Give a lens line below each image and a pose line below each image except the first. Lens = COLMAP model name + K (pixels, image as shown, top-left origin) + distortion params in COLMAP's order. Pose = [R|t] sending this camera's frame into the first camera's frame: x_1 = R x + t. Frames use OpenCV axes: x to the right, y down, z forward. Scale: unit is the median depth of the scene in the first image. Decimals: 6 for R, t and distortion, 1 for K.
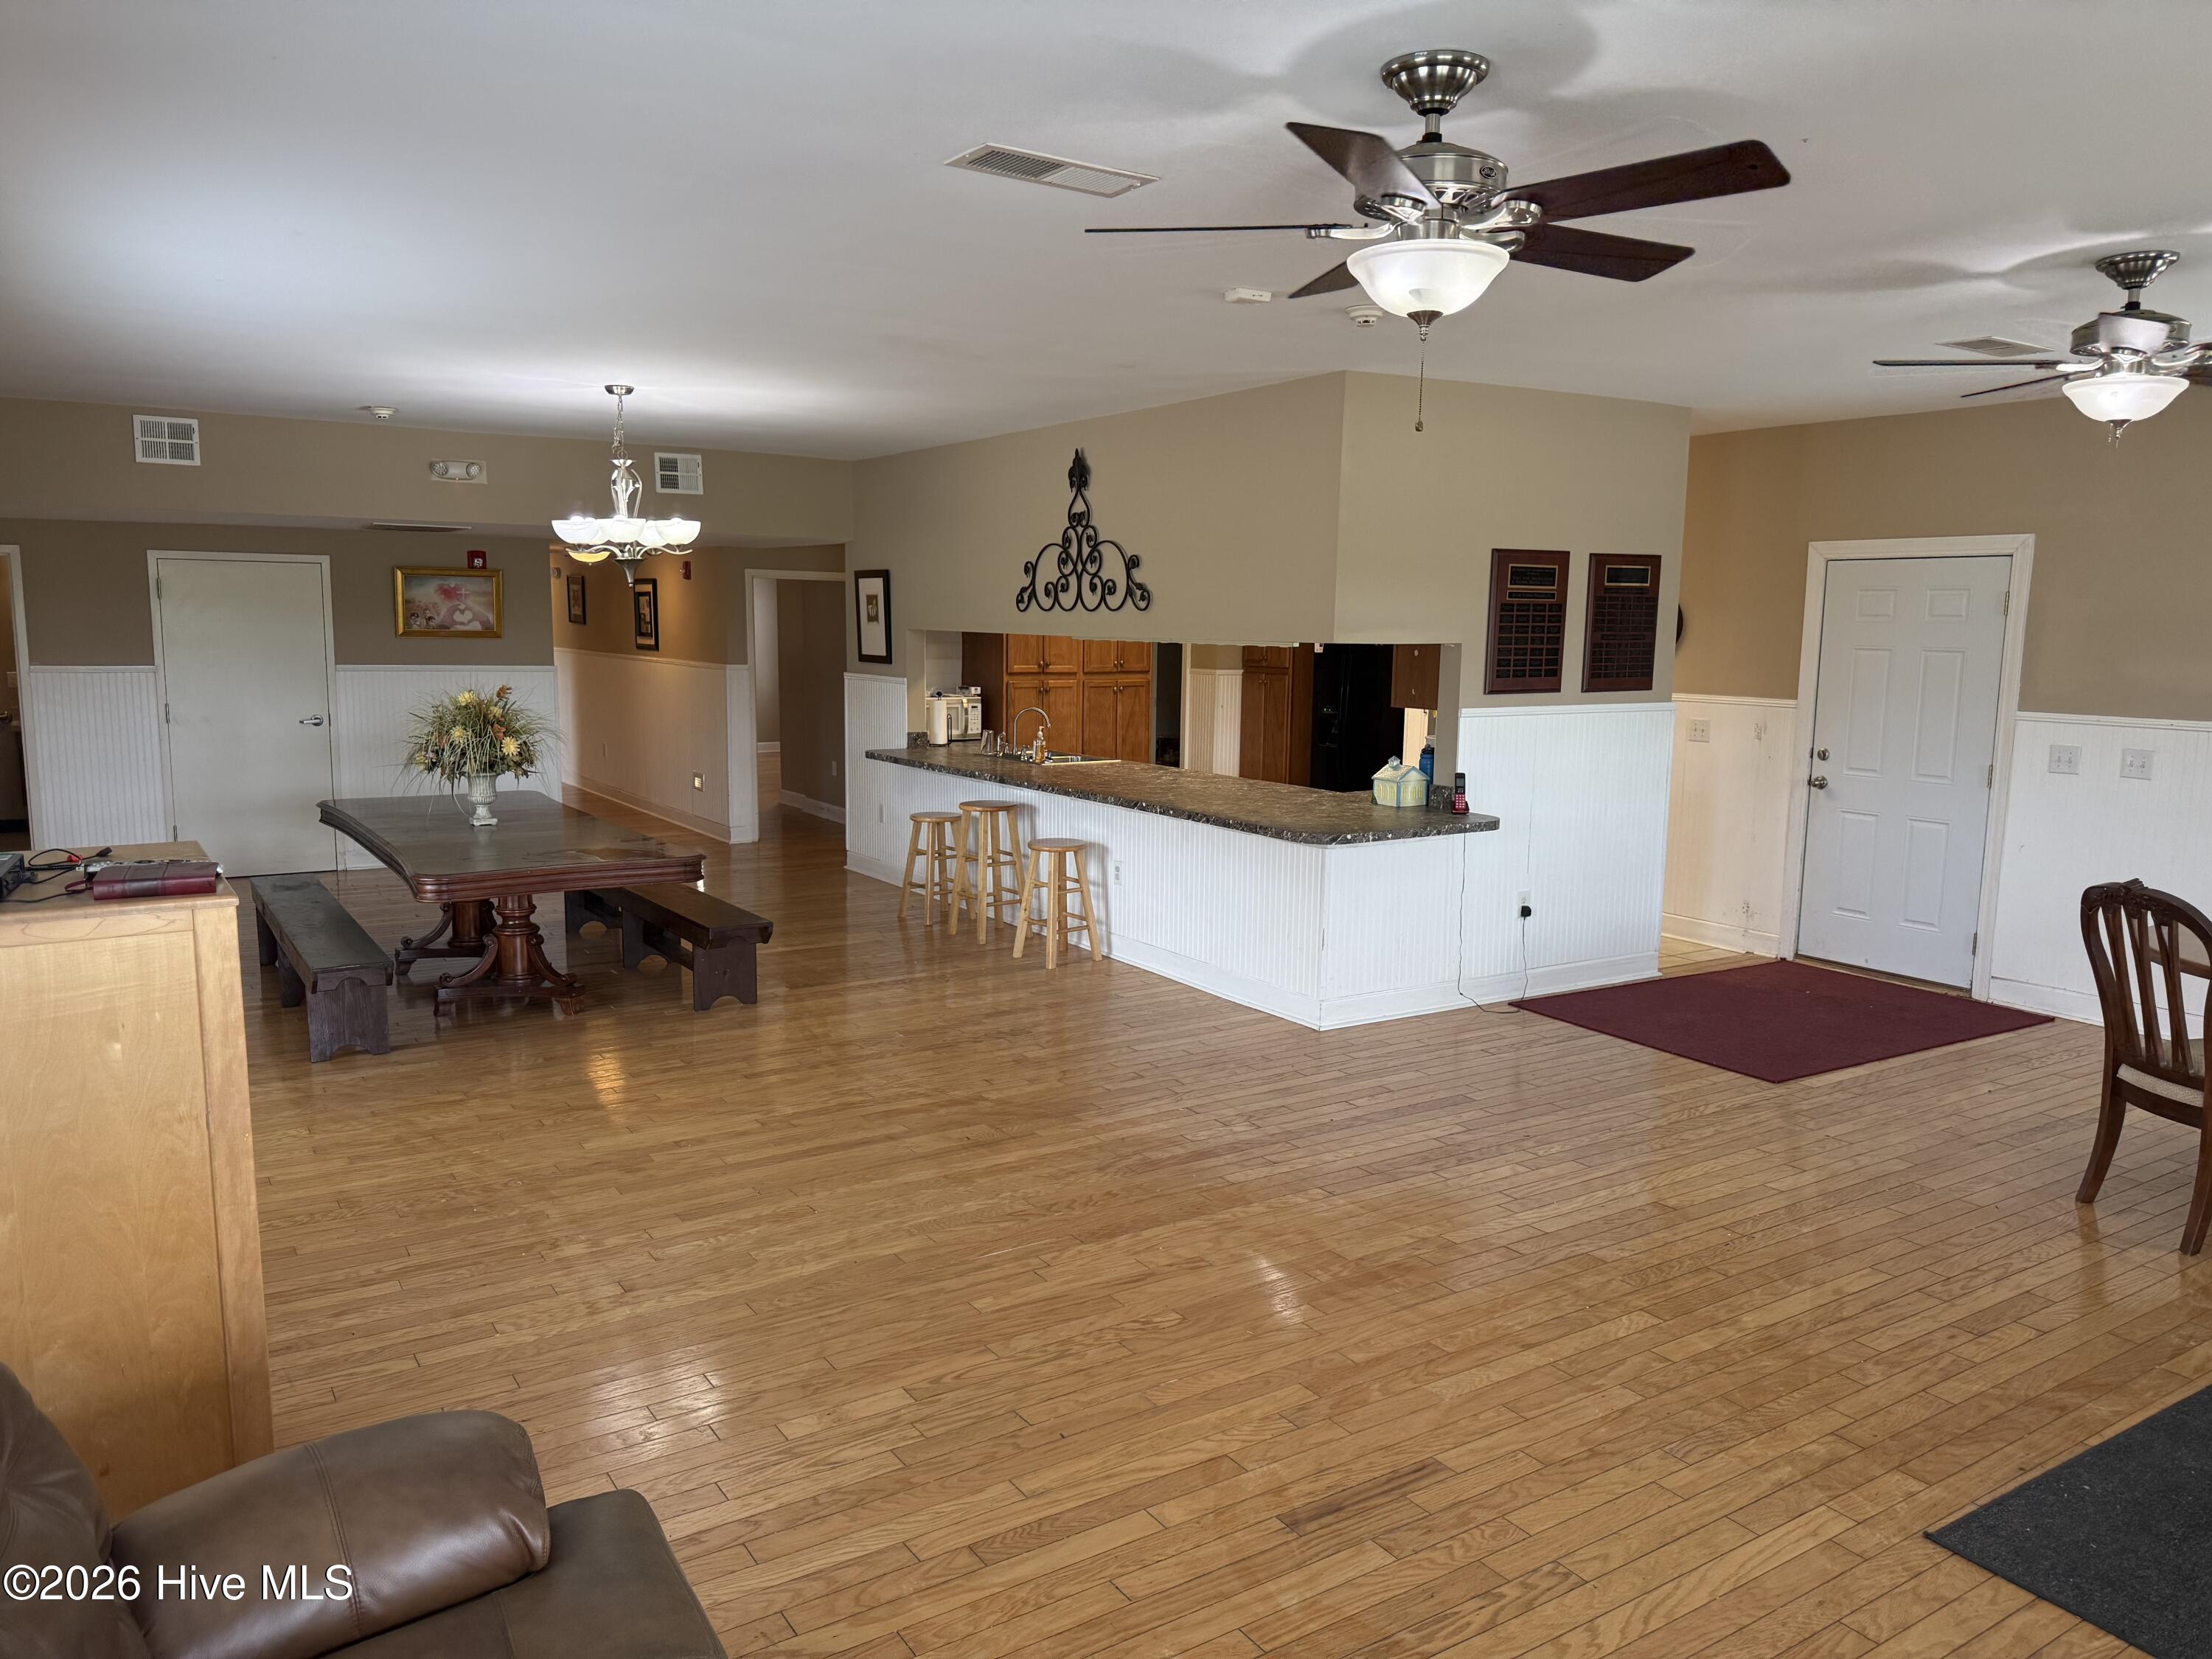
lens RADIAL K [[1569.3, 0, 1127.4], [0, 1569.3, 846.9], [0, 0, 1]] dist [0.055581, -0.091082]
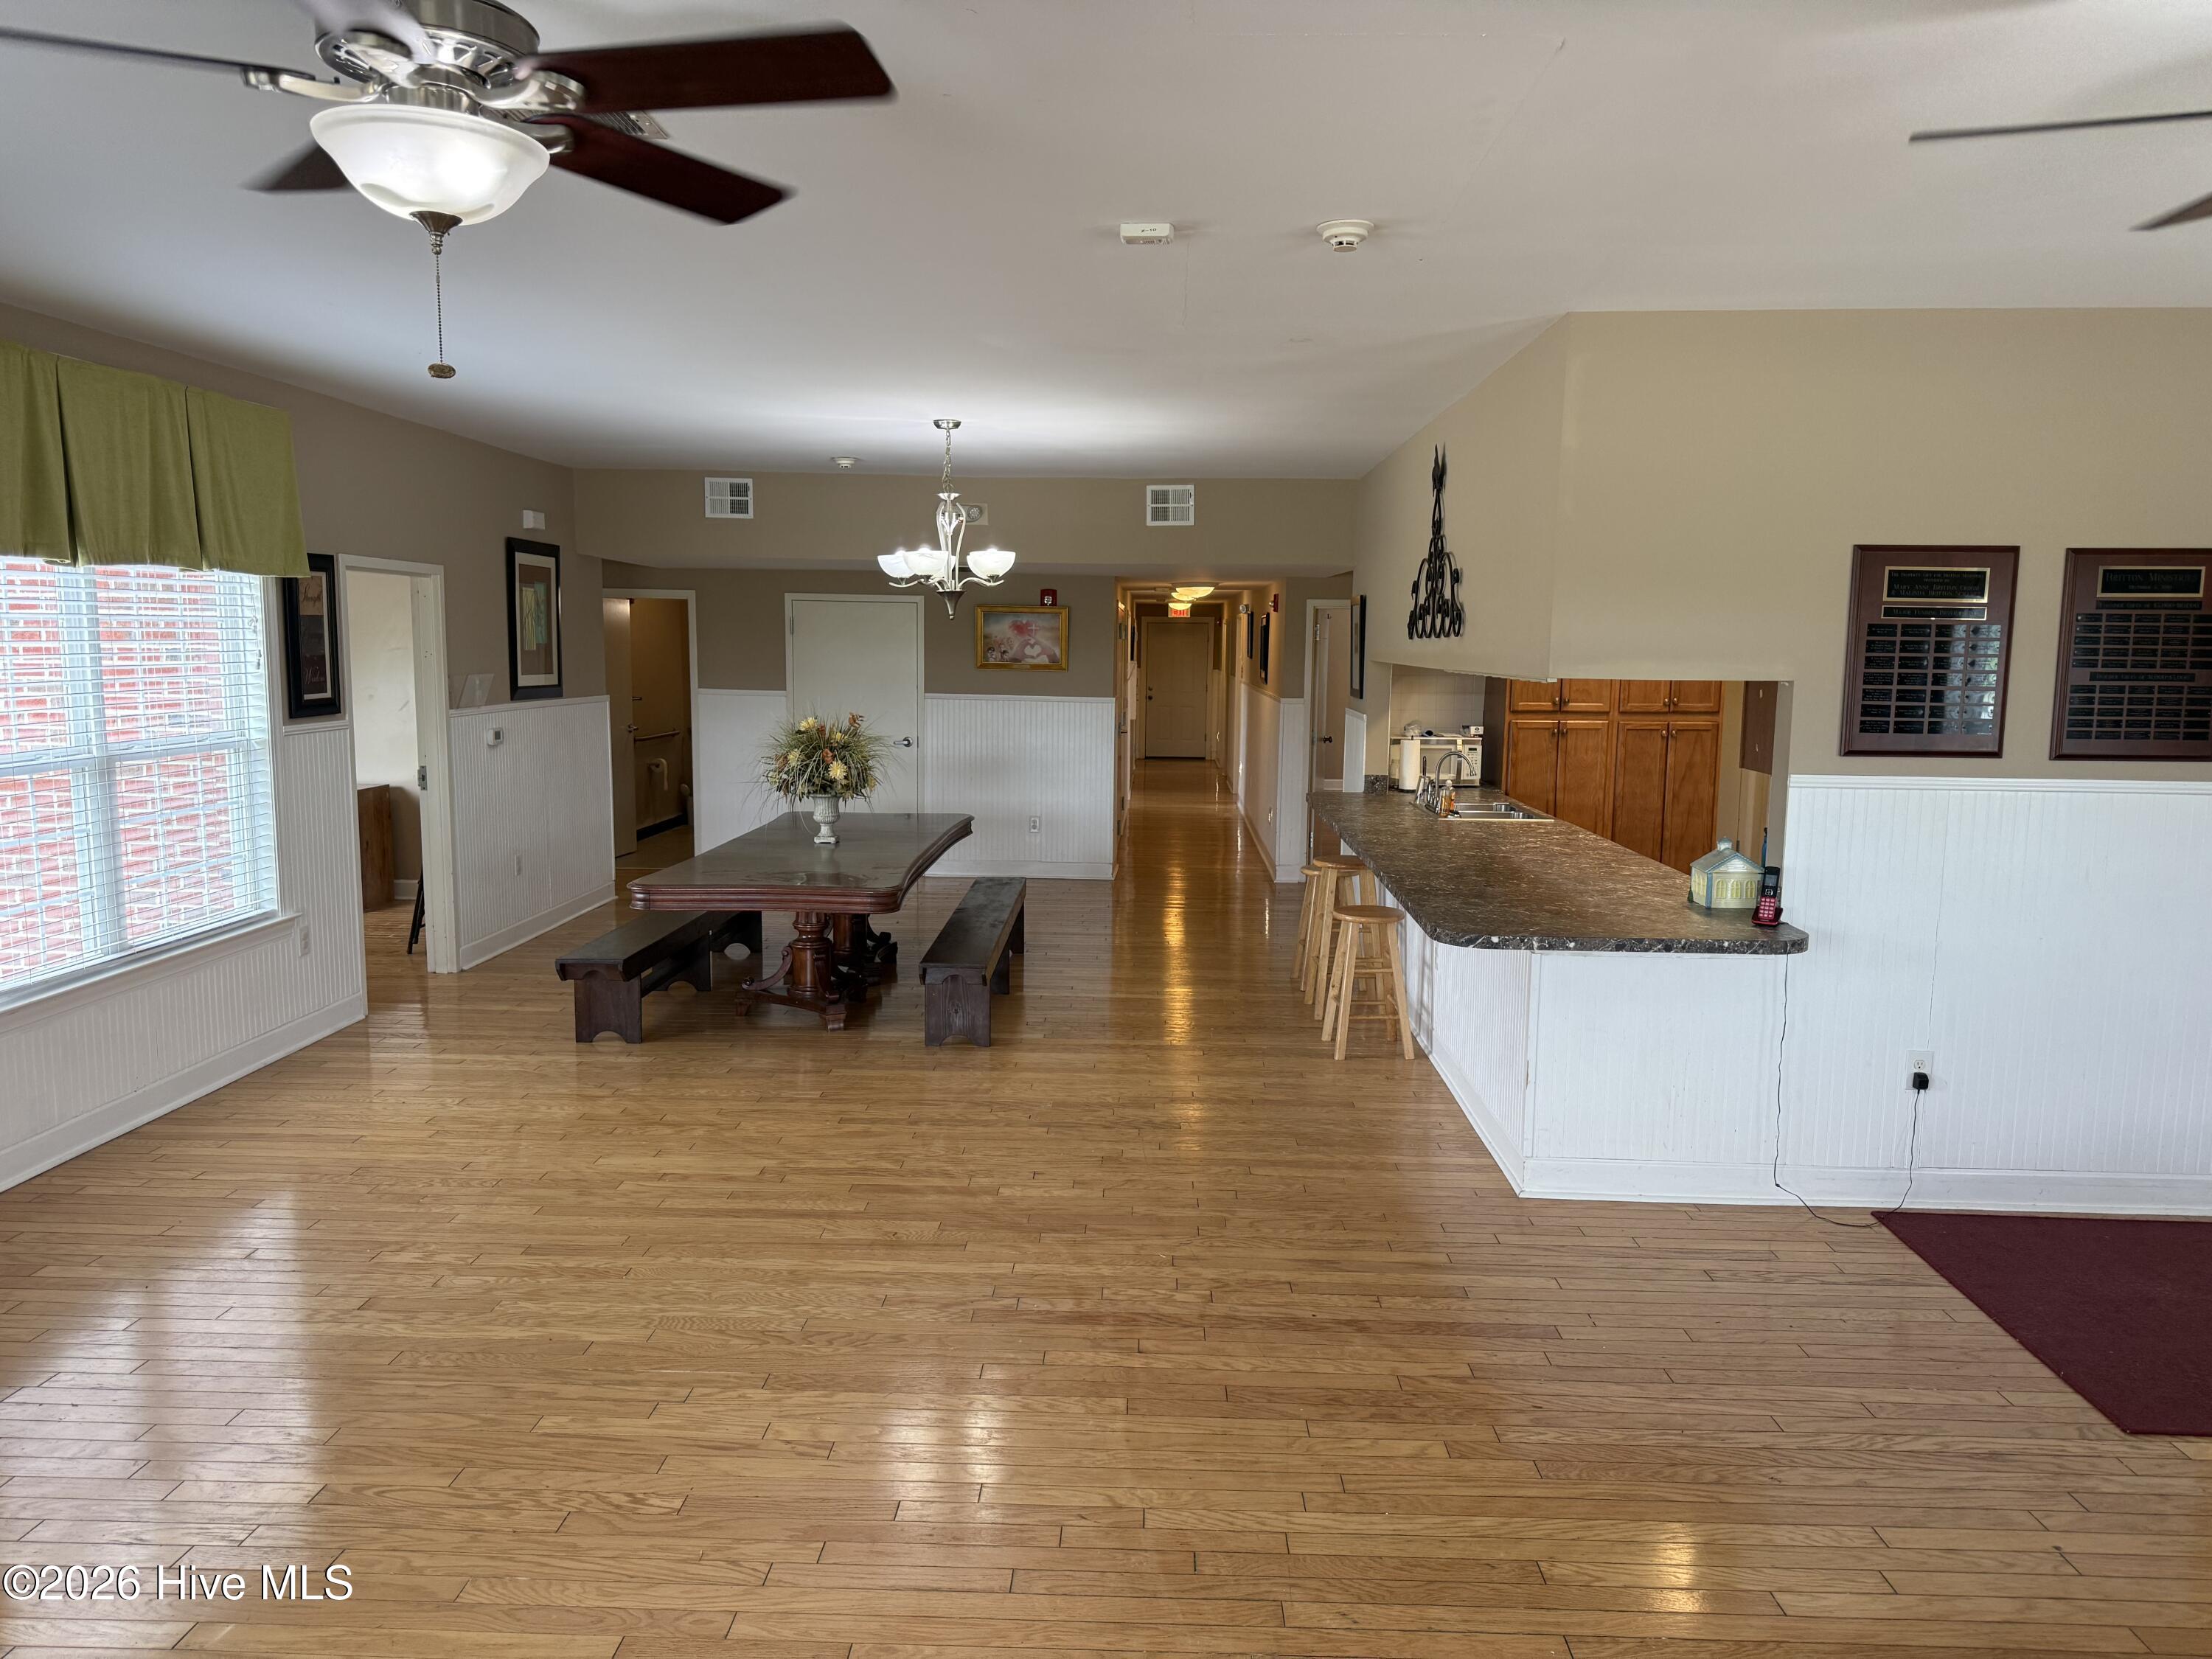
lens RADIAL K [[1569.3, 0, 1087.3], [0, 1569.3, 832.0], [0, 0, 1]] dist [0.055581, -0.091082]
pose [[0.813648, 0.066033, -0.577595, 0.366735], [-0.084145, 0.996443, -0.004617, -0.033276], [0.575236, 0.052358, 0.816310, 0.253002]]
